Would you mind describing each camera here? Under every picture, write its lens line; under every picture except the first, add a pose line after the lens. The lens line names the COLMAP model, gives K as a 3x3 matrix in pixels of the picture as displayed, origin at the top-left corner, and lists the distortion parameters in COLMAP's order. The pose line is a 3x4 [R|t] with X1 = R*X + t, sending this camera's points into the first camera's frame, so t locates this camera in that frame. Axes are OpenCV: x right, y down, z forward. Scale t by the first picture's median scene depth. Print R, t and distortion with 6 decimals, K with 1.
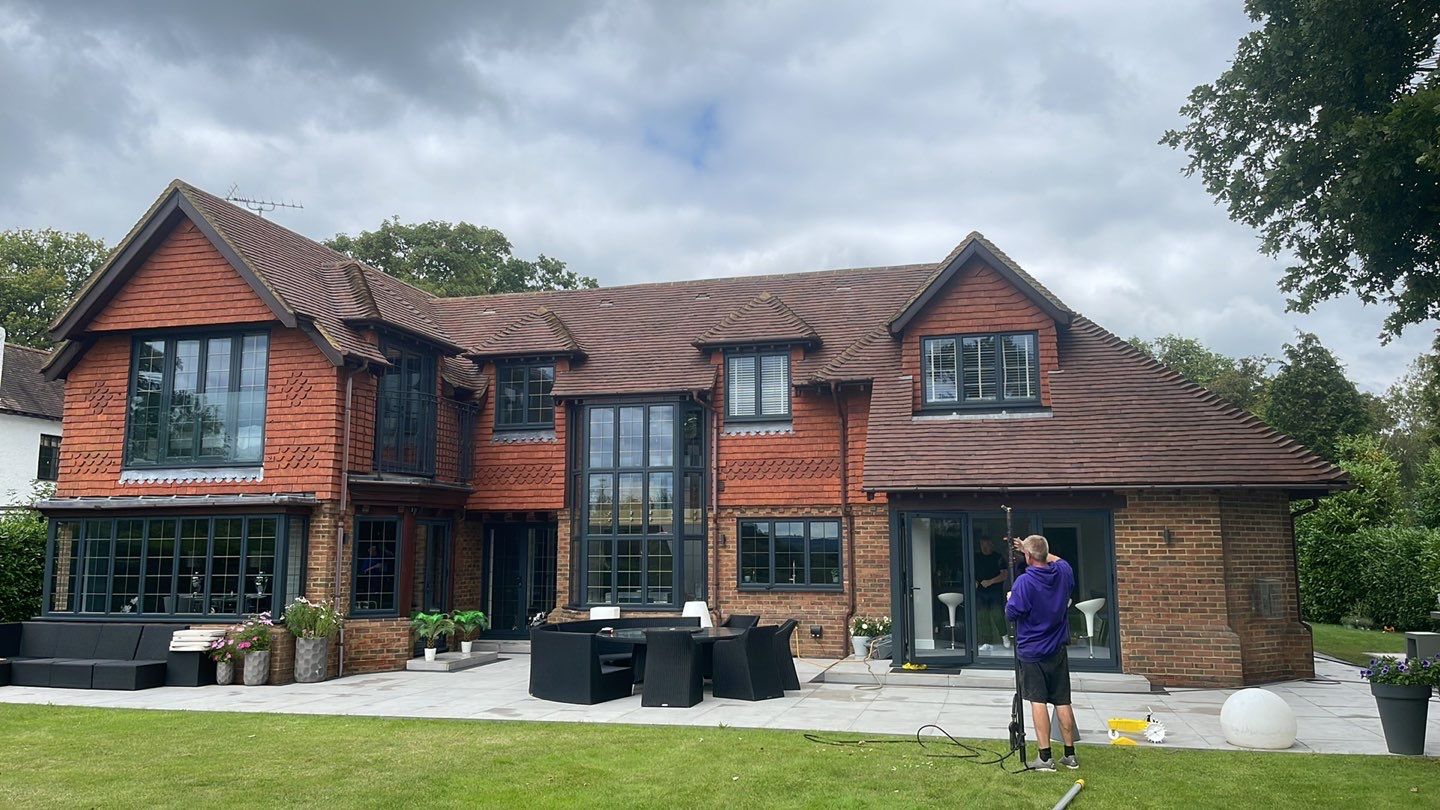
lens RADIAL K [[1061.3, 0, 720.0], [0, 1061.3, 405.0], [0, 0, 1]] dist [0.074371, -0.097622]
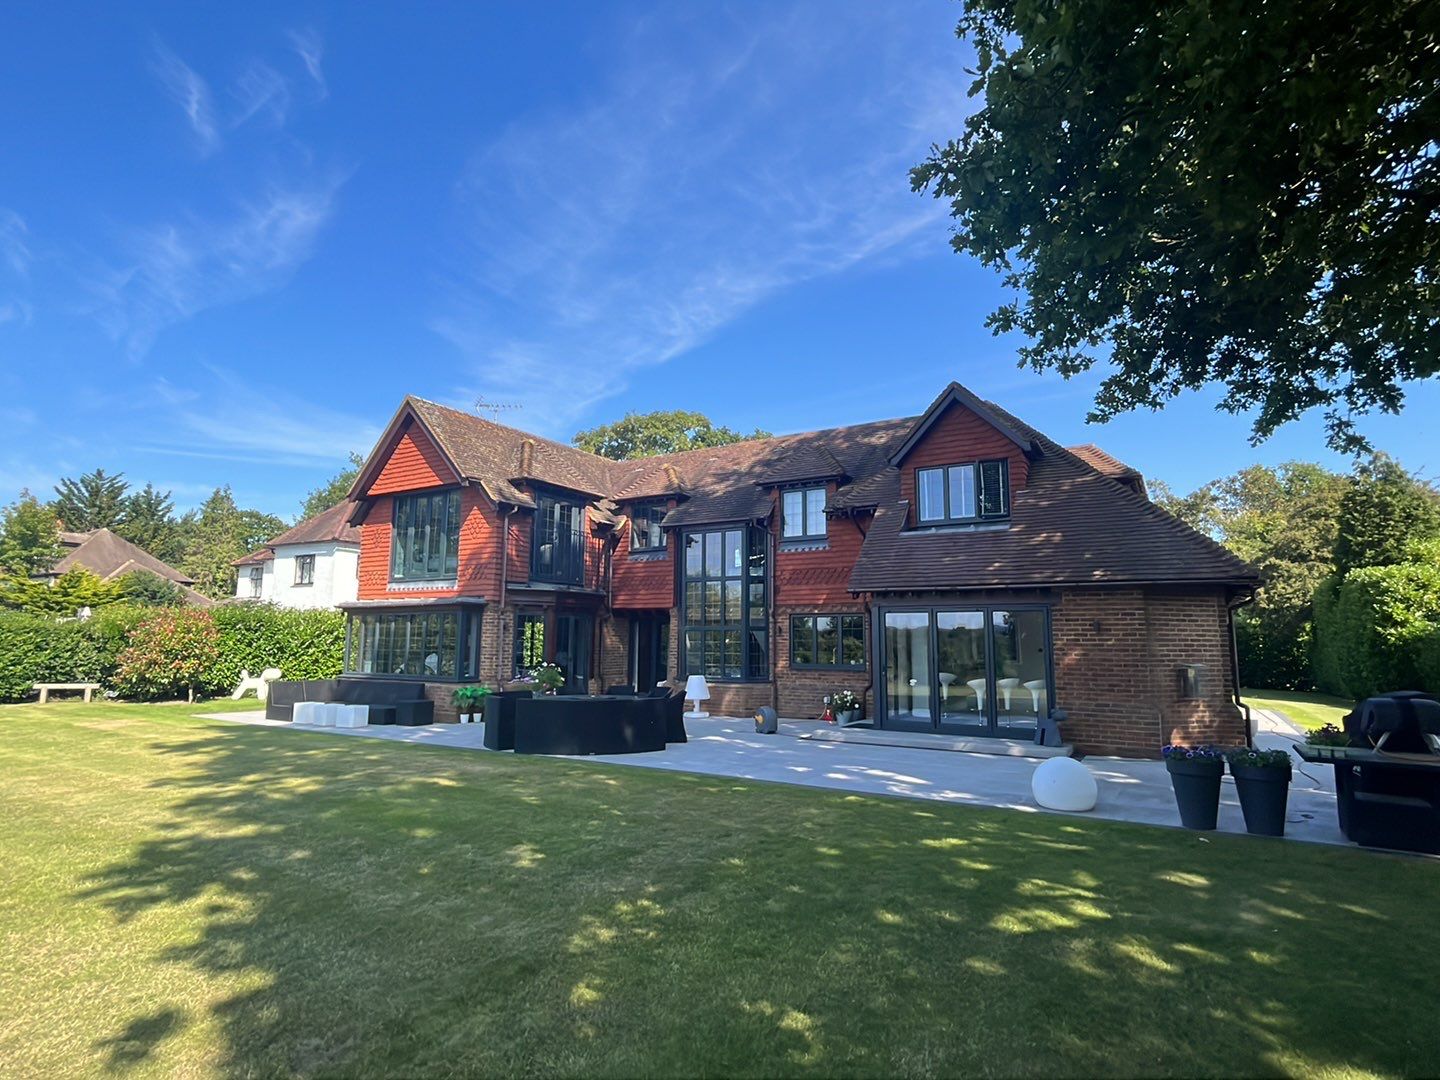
lens RADIAL K [[762.3, 0, 720.0], [0, 762.3, 540.0], [0, 0, 1]] dist [-0.000383, 0.000109]
pose [[0.956897, -0.029250, -0.288949, 0.226286], [0.029994, 0.999548, -0.001855, 0.014595], [0.288873, -0.006892, 0.957343, 0.073599]]
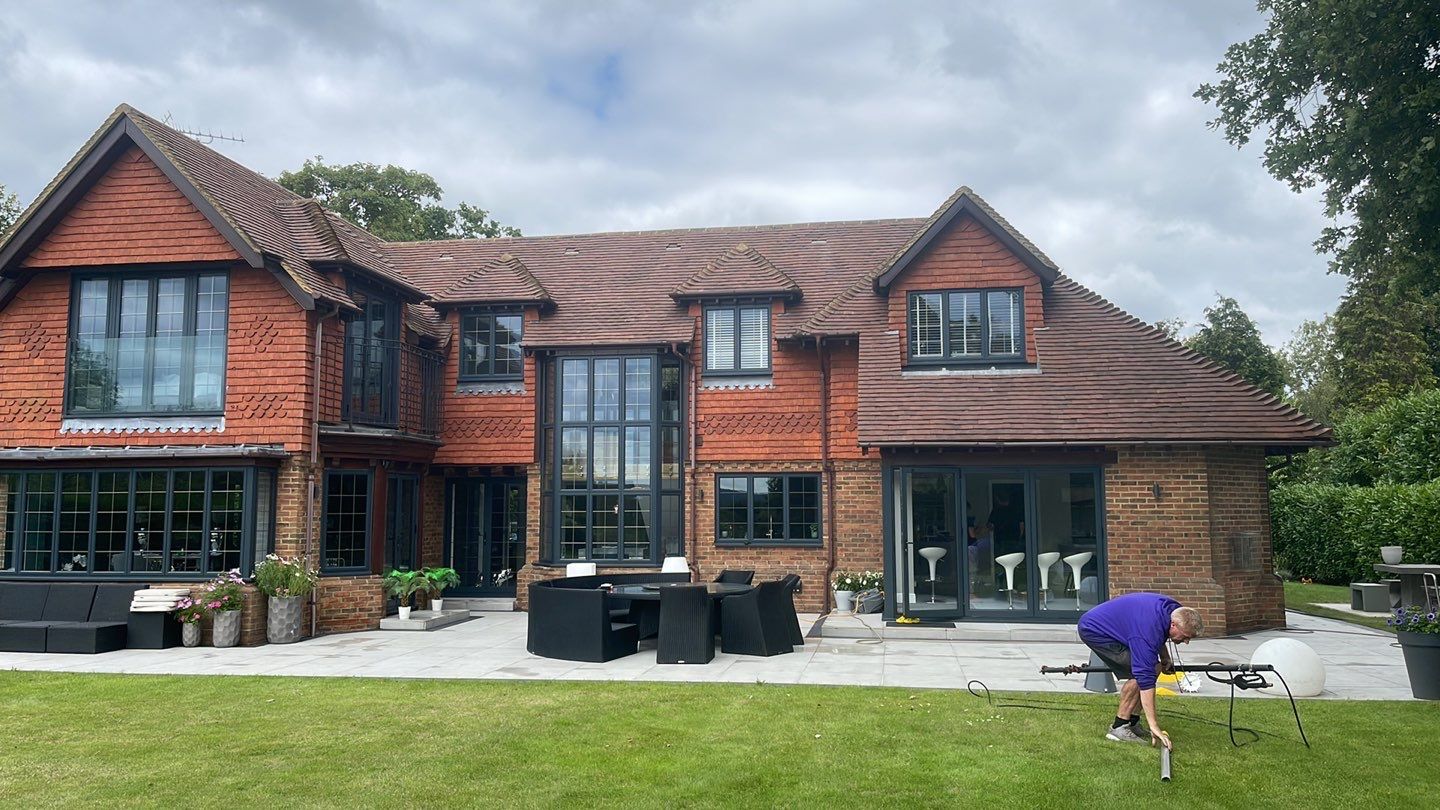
lens RADIAL K [[1061.3, 0, 720.0], [0, 1061.3, 405.0], [0, 0, 1]] dist [0.074371, -0.097622]
pose [[0.995456, 0.009163, 0.094775, -0.078933], [-0.012924, 0.999150, 0.039138, 0.005049], [-0.094336, -0.040185, 0.994729, 0.024060]]
